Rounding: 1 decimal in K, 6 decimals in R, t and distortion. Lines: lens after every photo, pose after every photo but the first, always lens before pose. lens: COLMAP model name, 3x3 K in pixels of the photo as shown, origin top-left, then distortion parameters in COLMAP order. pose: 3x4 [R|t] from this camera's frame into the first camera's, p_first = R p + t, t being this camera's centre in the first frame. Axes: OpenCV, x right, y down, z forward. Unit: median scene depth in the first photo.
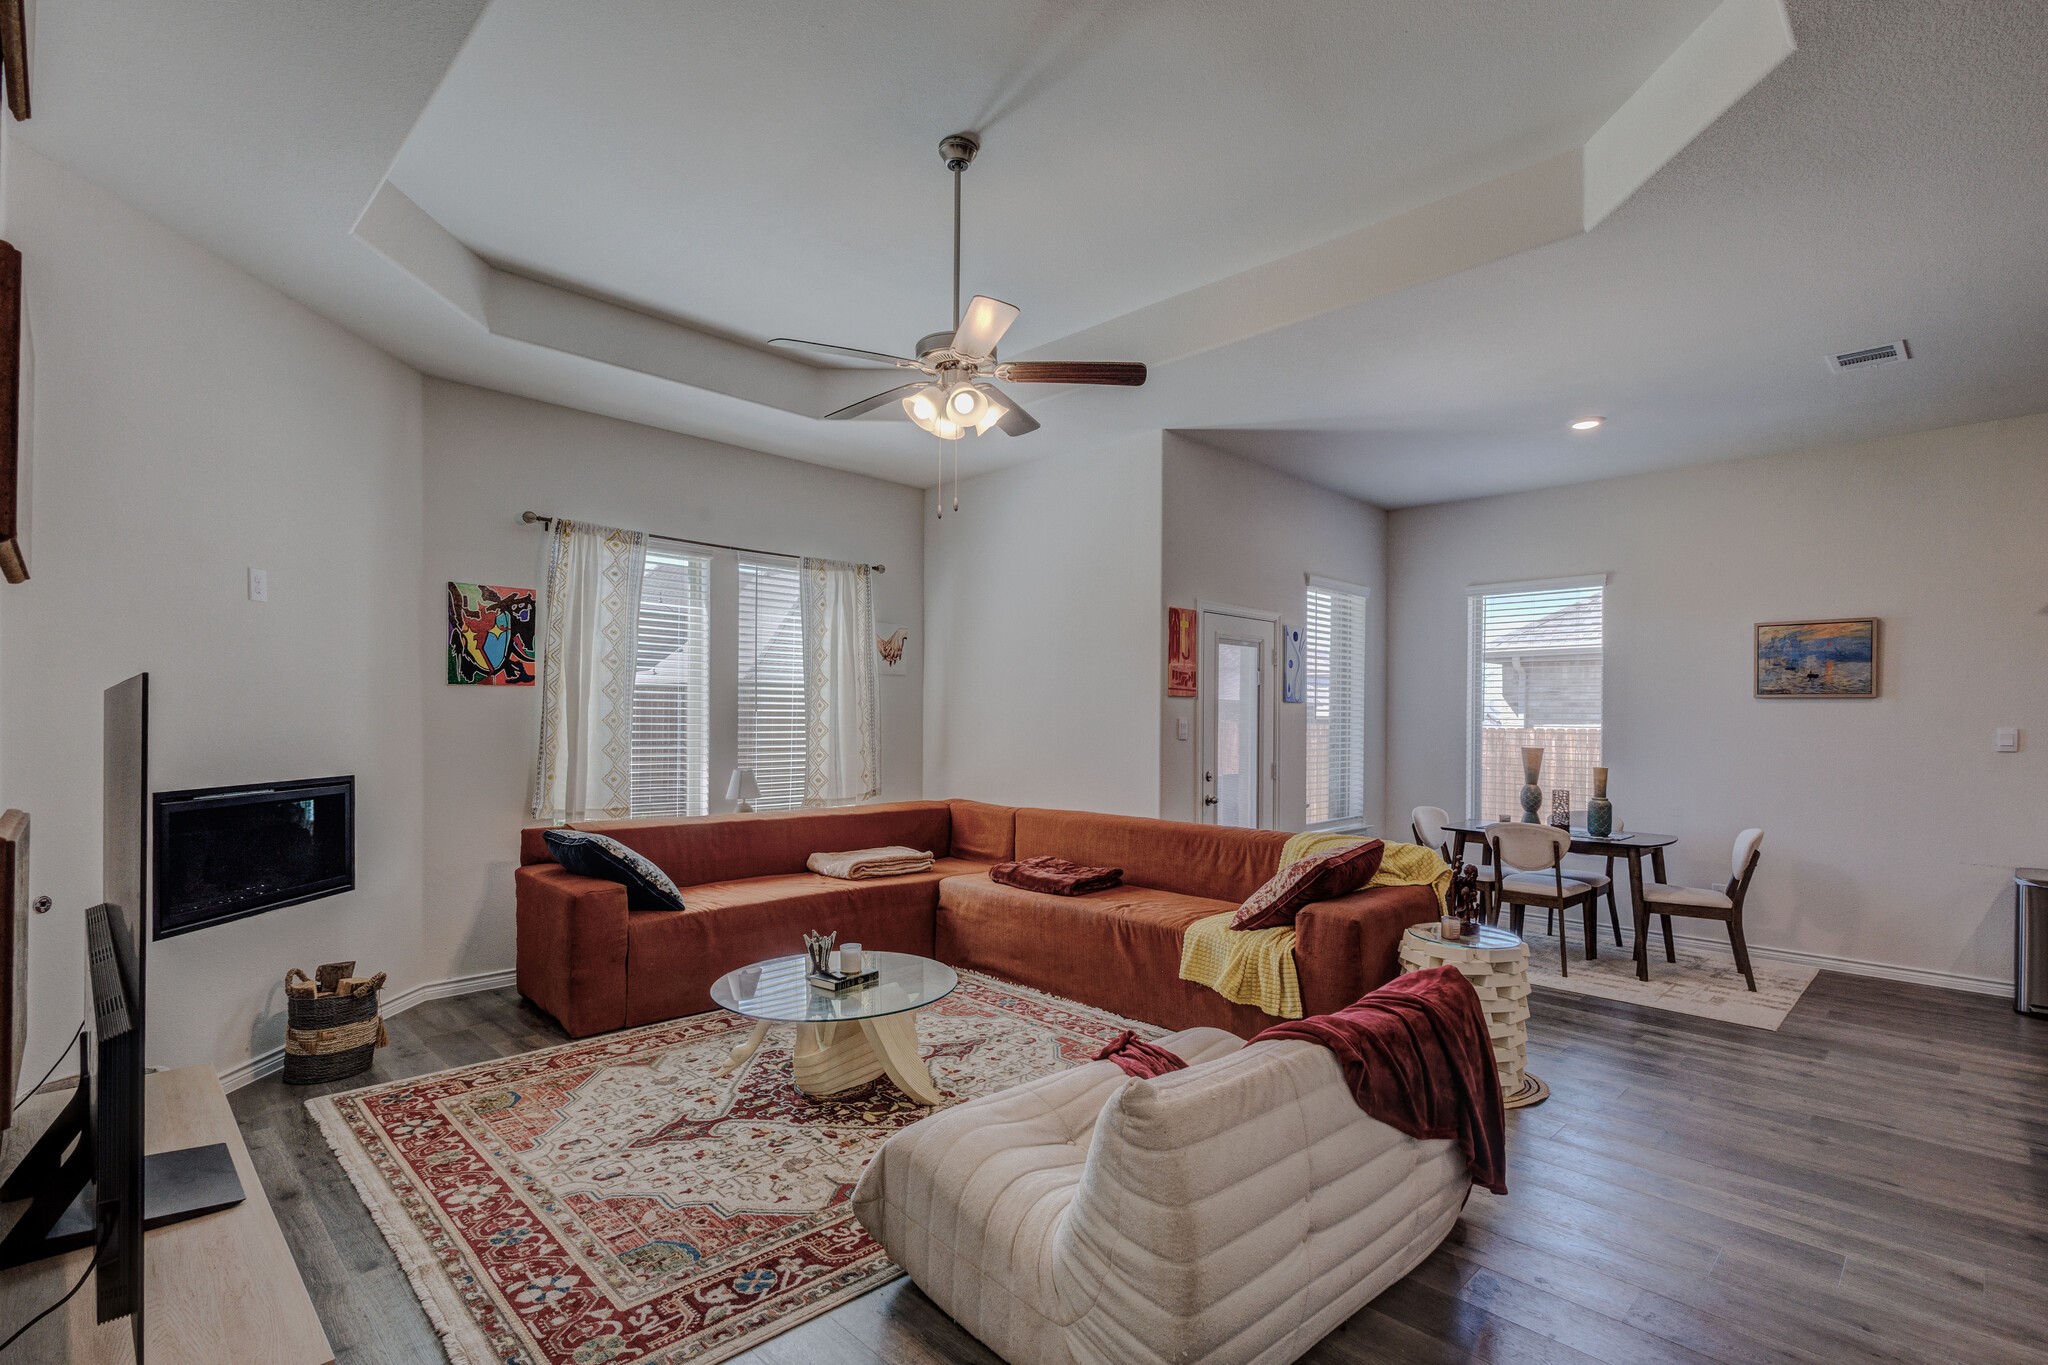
lens RADIAL K [[949.1, 0, 1024.8], [0, 949.1, 719.4], [0, 0, 1]] dist [0.014226, -0.005331]
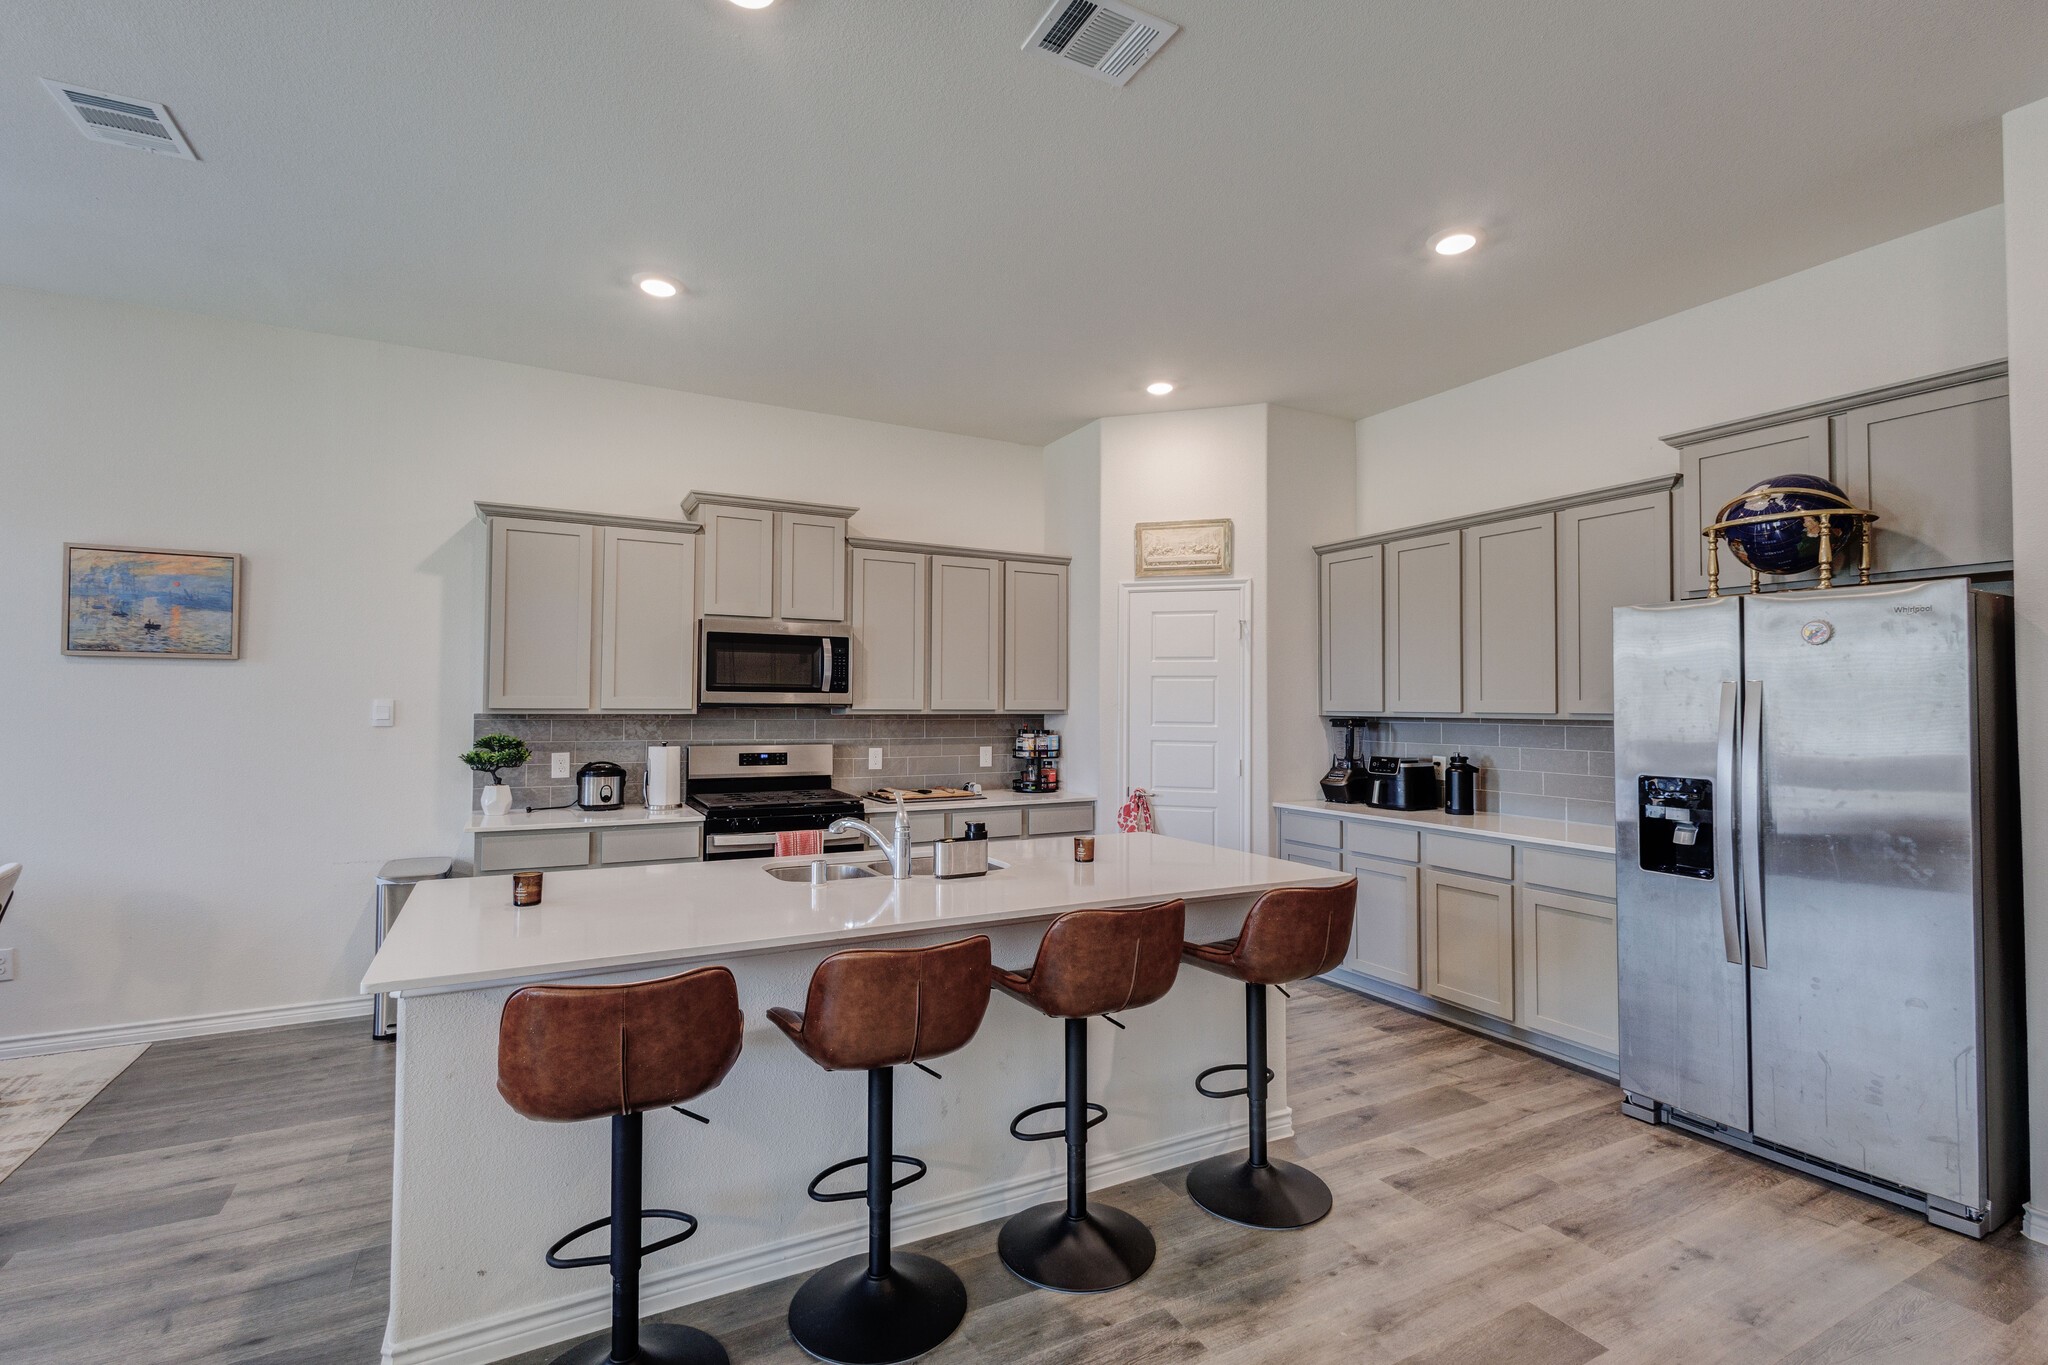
lens RADIAL K [[949.1, 0, 1024.6], [0, 949.1, 679.9], [0, 0, 1]] dist [0.014226, -0.005331]
pose [[0.289389, 0.016353, 0.957072, 0.344616], [-0.001511, 0.999861, -0.016627, 0.004466], [-0.957210, 0.003365, 0.289373, 0.184814]]
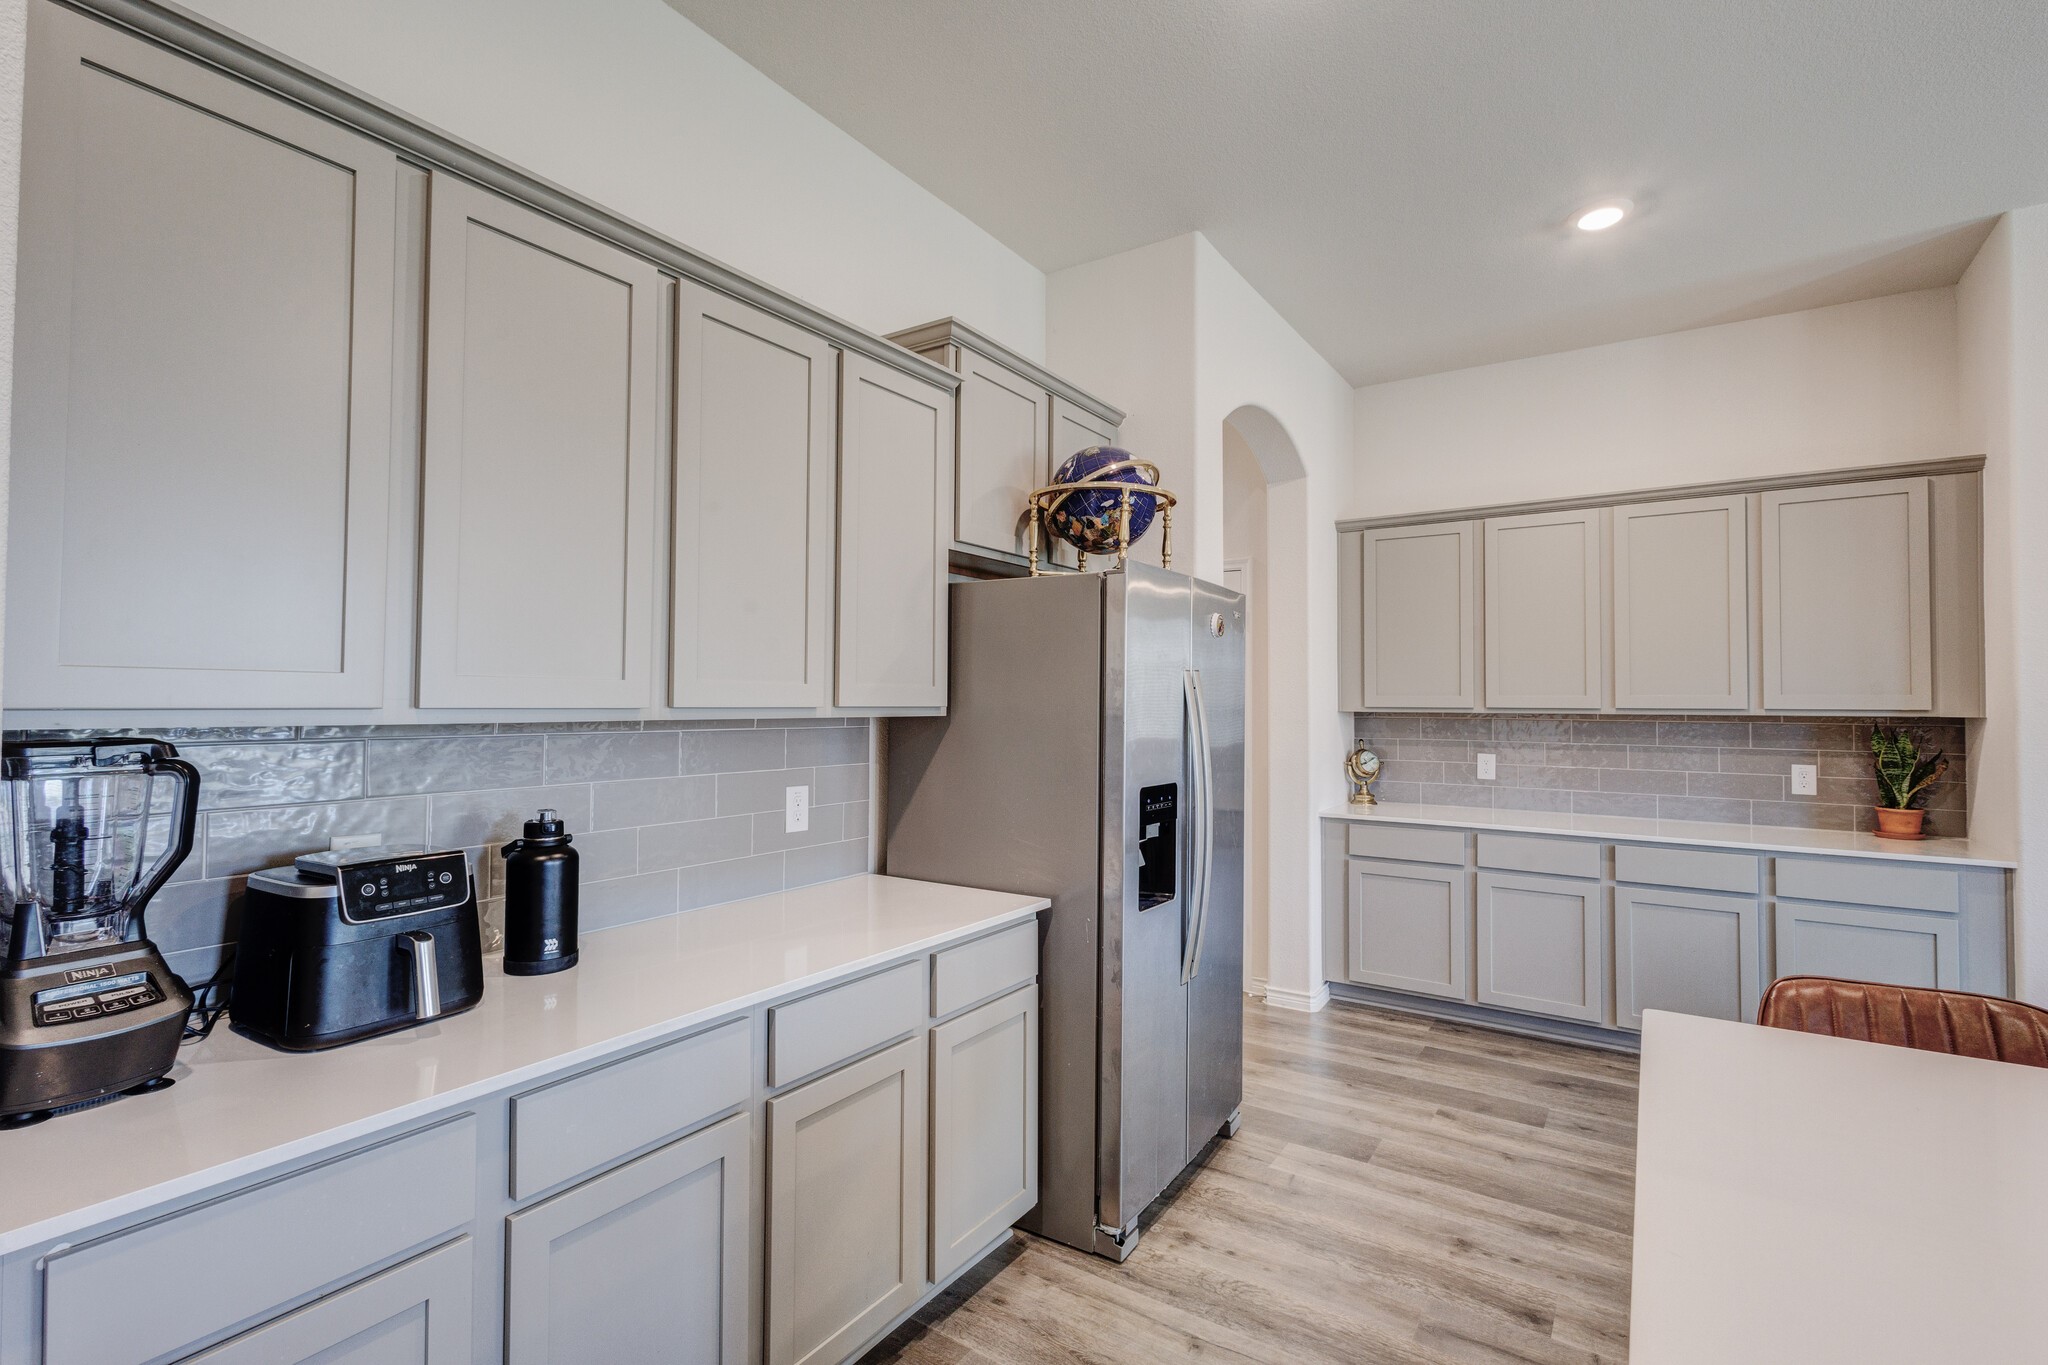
lens RADIAL K [[949.1, 0, 1033.4], [0, 949.1, 674.0], [0, 0, 1]] dist [0.014226, -0.005331]
pose [[-0.980712, -0.022351, -0.194177, 1.175600], [-0.016927, 0.999420, -0.029550, 0.014166], [0.194725, -0.025693, -0.980521, 0.418019]]
